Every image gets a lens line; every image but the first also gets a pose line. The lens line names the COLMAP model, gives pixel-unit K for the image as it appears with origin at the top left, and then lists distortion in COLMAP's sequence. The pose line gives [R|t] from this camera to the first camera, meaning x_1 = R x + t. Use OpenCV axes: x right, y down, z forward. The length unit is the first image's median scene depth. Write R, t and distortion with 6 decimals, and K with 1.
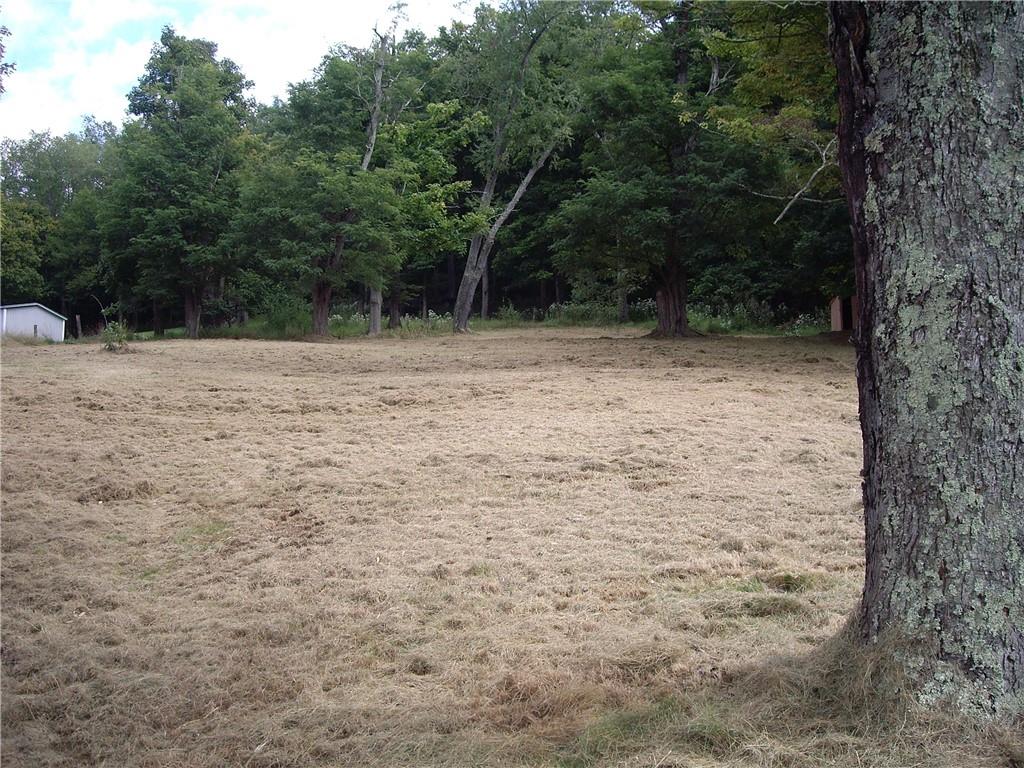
lens RADIAL K [[1081.3, 0, 507.4], [0, 1081.3, 388.3], [0, 0, 1]] dist [-0.281365, 0.348087]
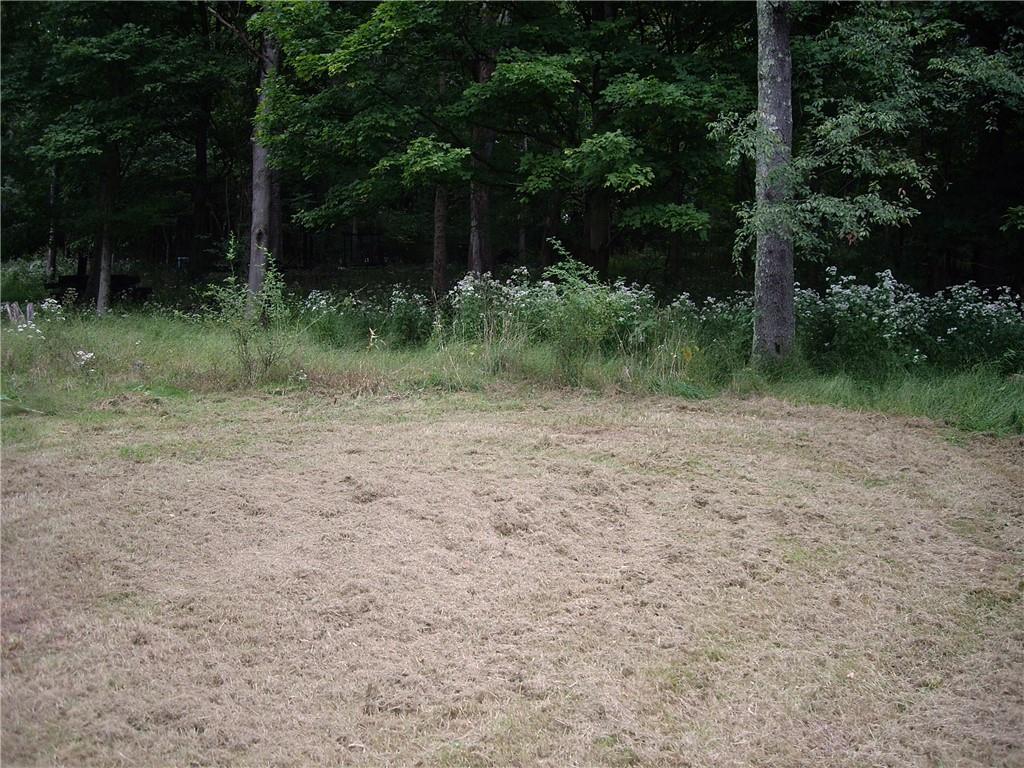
lens RADIAL K [[1081.3, 0, 507.4], [0, 1081.3, 388.3], [0, 0, 1]] dist [-0.281365, 0.348087]
pose [[0.995073, 0.026150, 0.095632, 0.032479], [-0.028698, 0.999266, 0.025361, -0.067386], [-0.094898, -0.027981, 0.995094, 0.852941]]
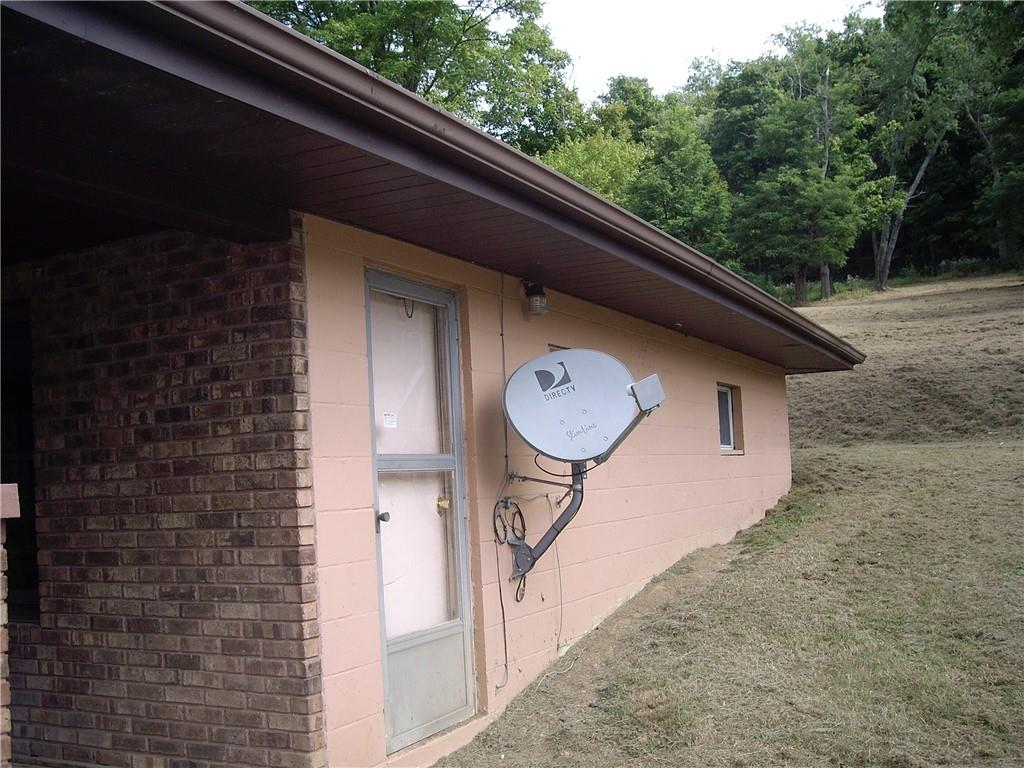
lens RADIAL K [[1081.3, 0, 507.4], [0, 1081.3, 388.3], [0, 0, 1]] dist [-0.281365, 0.348087]
pose [[0.954775, -0.078050, -0.286901, -0.117009], [0.085836, 0.996202, 0.014642, 0.006637], [0.284668, -0.038607, 0.957848, -0.305077]]
